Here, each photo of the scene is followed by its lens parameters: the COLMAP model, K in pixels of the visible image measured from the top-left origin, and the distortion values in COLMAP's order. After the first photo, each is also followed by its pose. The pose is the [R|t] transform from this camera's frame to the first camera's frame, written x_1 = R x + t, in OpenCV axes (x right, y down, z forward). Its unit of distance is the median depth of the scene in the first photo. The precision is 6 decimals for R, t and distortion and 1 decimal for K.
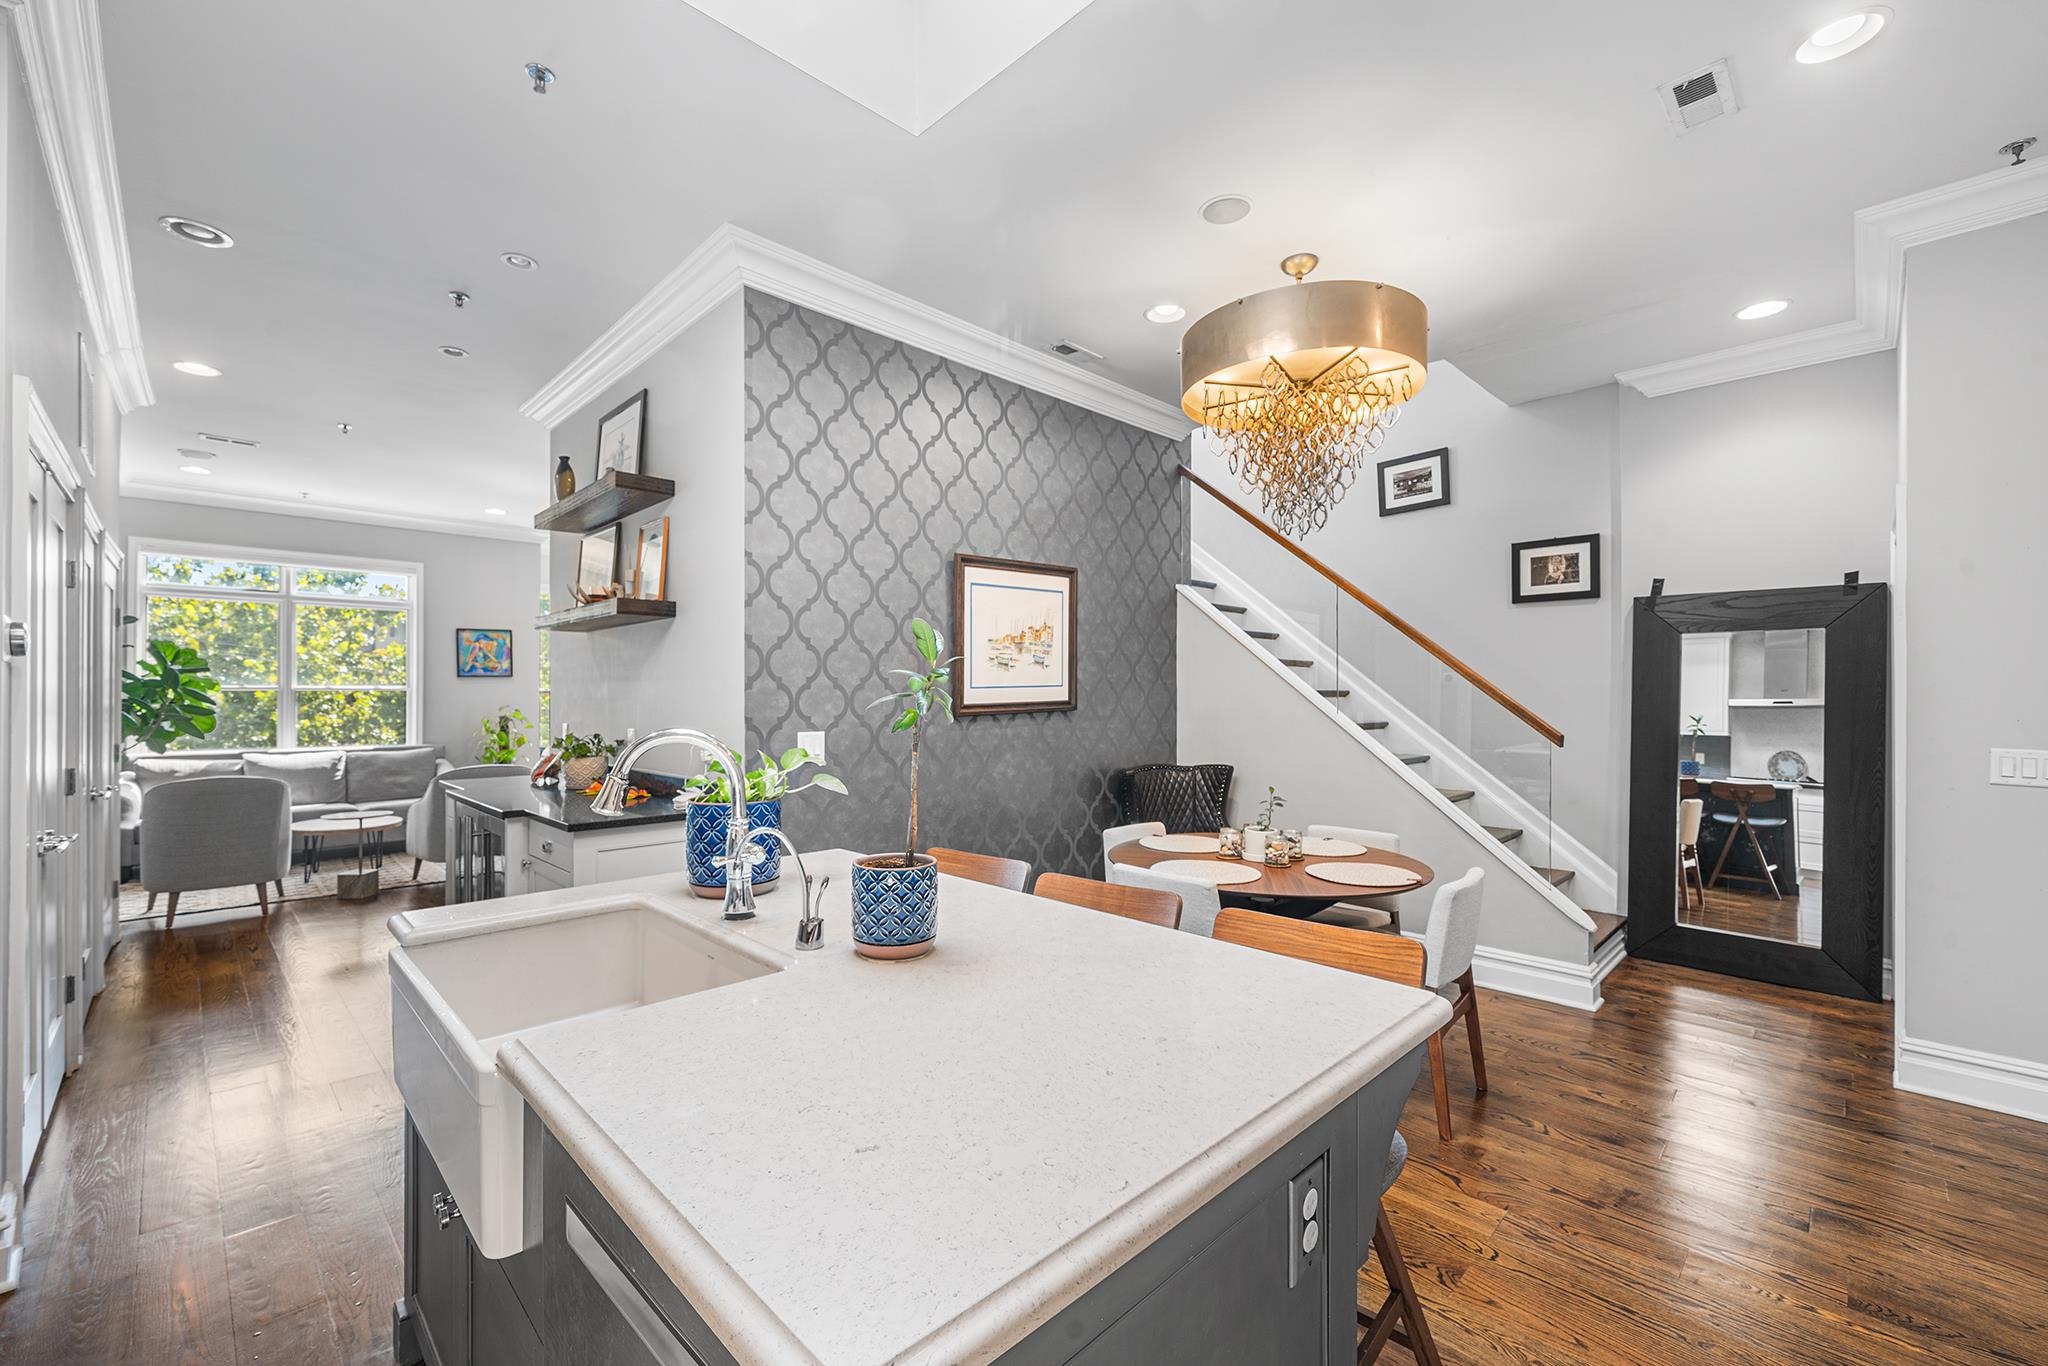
lens RADIAL K [[837.8, 0, 1019.7], [0, 837.8, 689.4], [0, 0, 1]] dist [-0.002809, 0.000545]
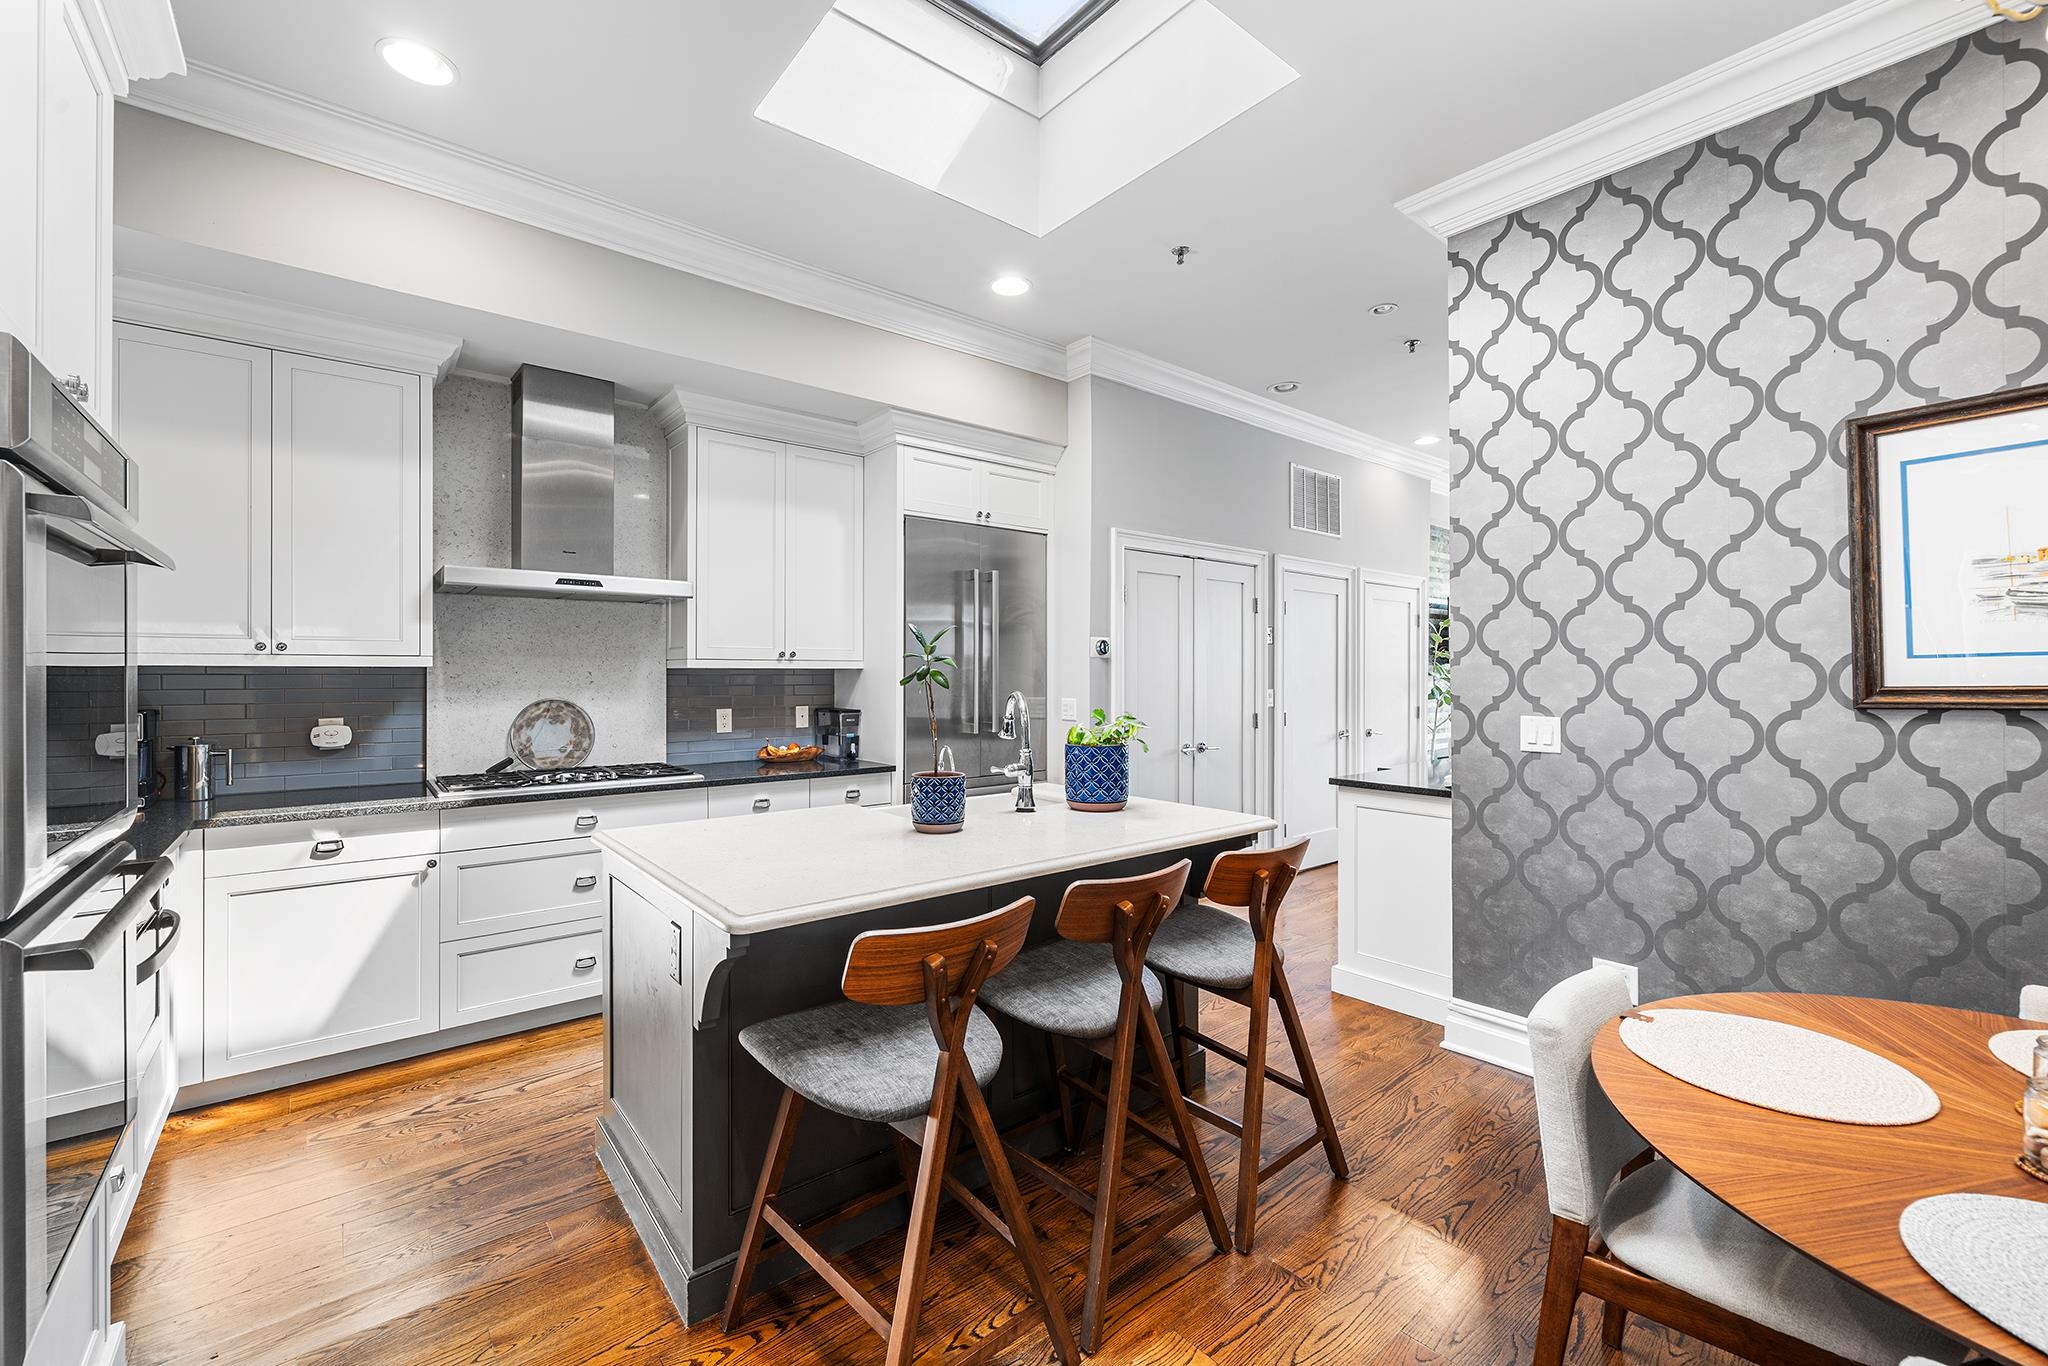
lens RADIAL K [[837.8, 0, 1014.1], [0, 837.8, 676.4], [0, 0, 1]] dist [-0.002809, 0.000545]
pose [[-0.090316, -0.004999, -0.995901, 0.519594], [-0.001314, 0.999987, -0.004900, 0.013859], [0.995912, 0.000866, -0.090321, 0.473992]]
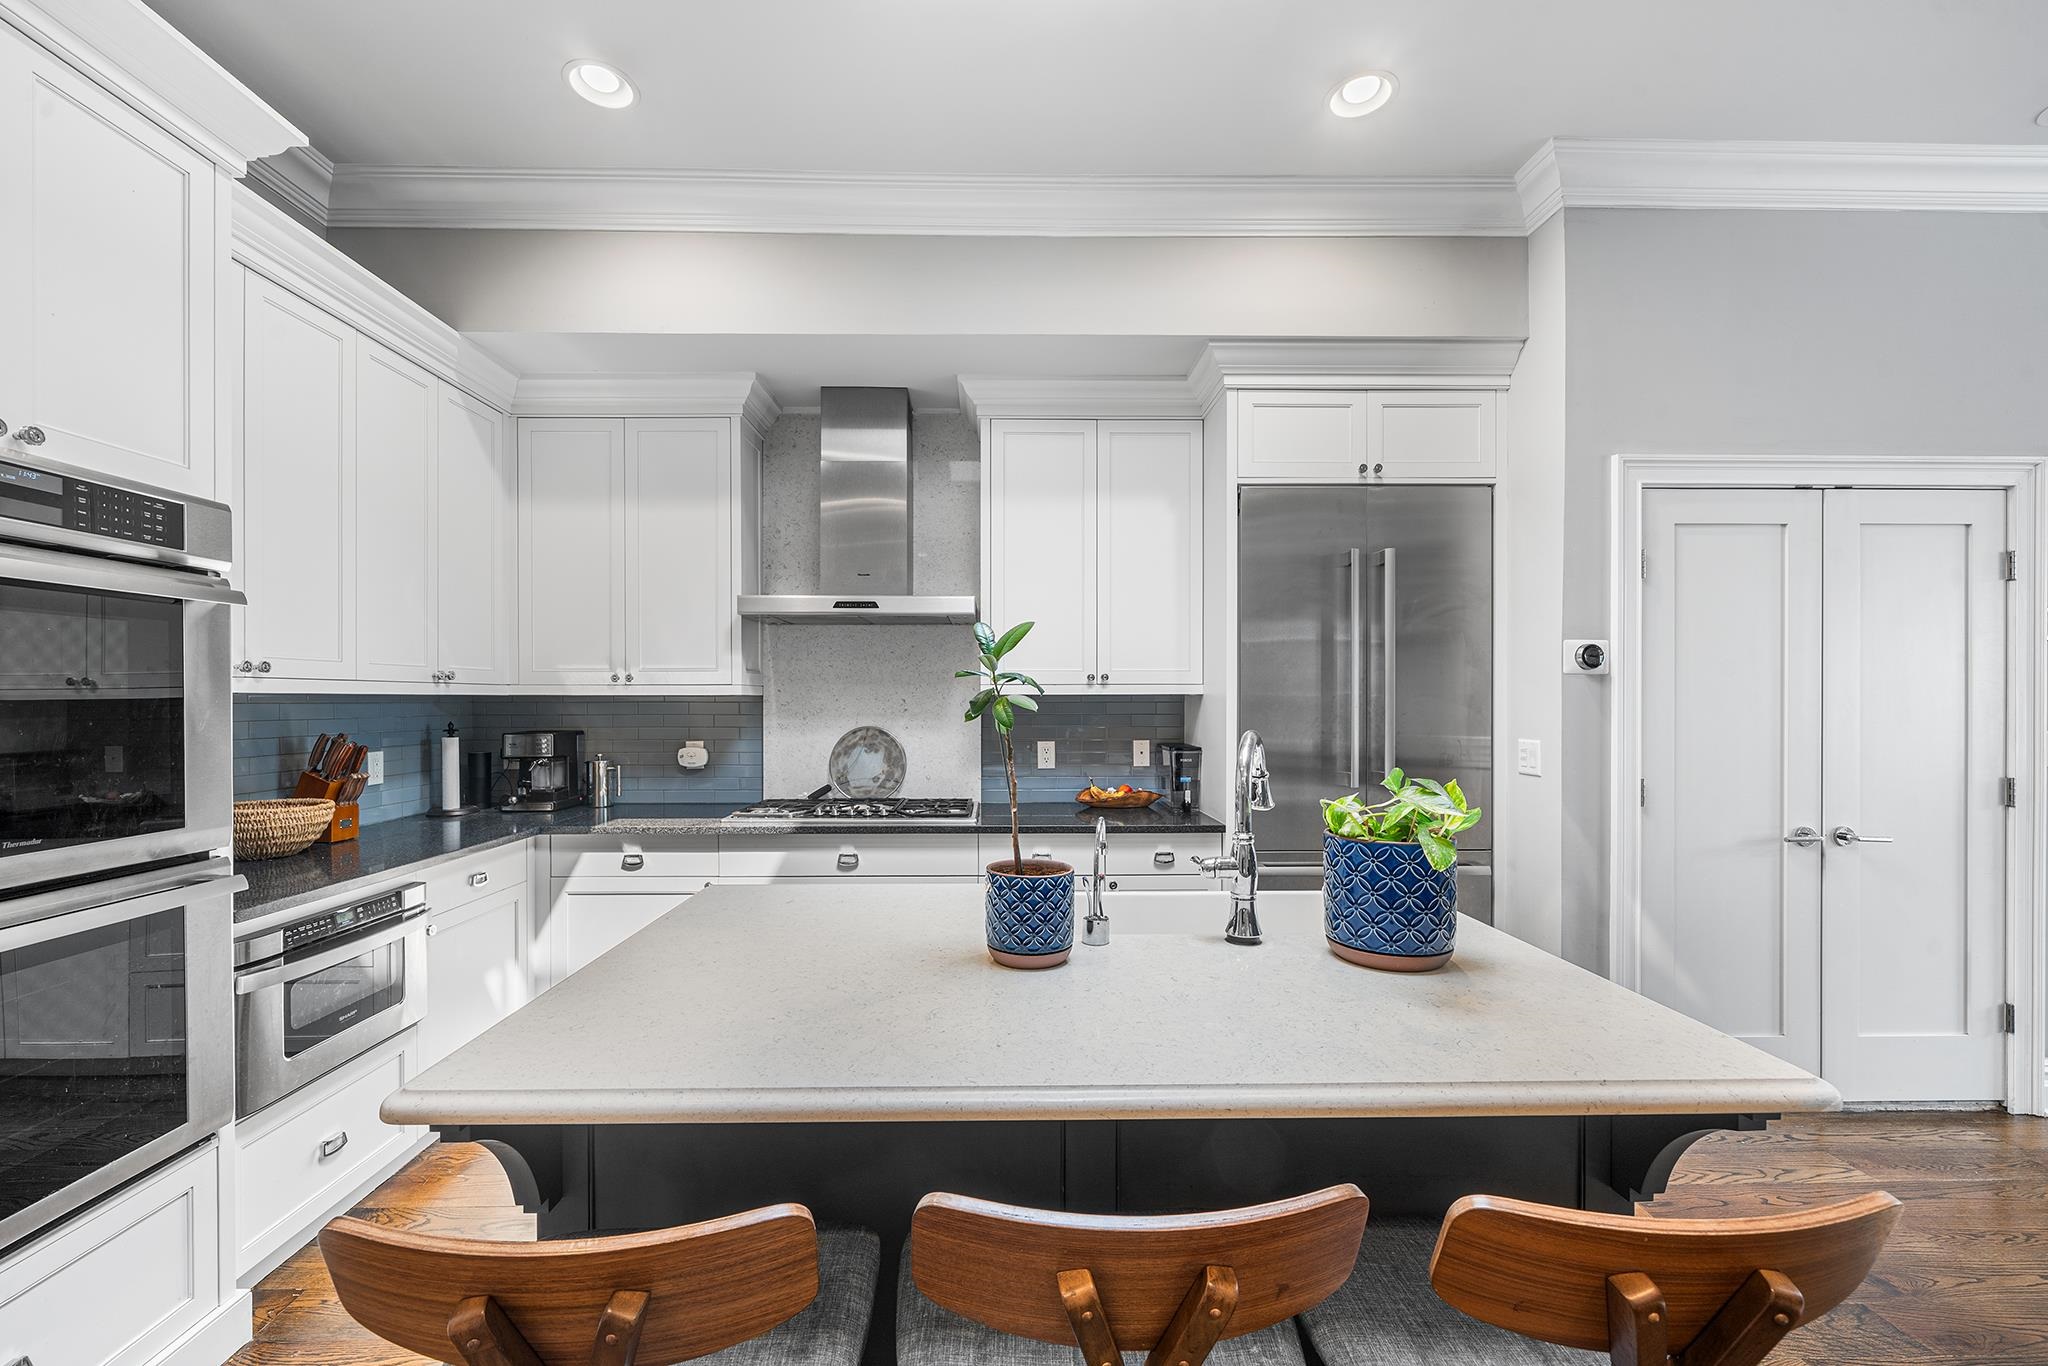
lens RADIAL K [[837.8, 0, 991.7], [0, 837.8, 701.2], [0, 0, 1]] dist [-0.002809, 0.000545]
pose [[-0.686092, -0.006225, -0.727488, 0.214678], [-0.004582, 0.999981, -0.004236, 0.010373], [0.727500, 0.000427, -0.686107, 0.600797]]
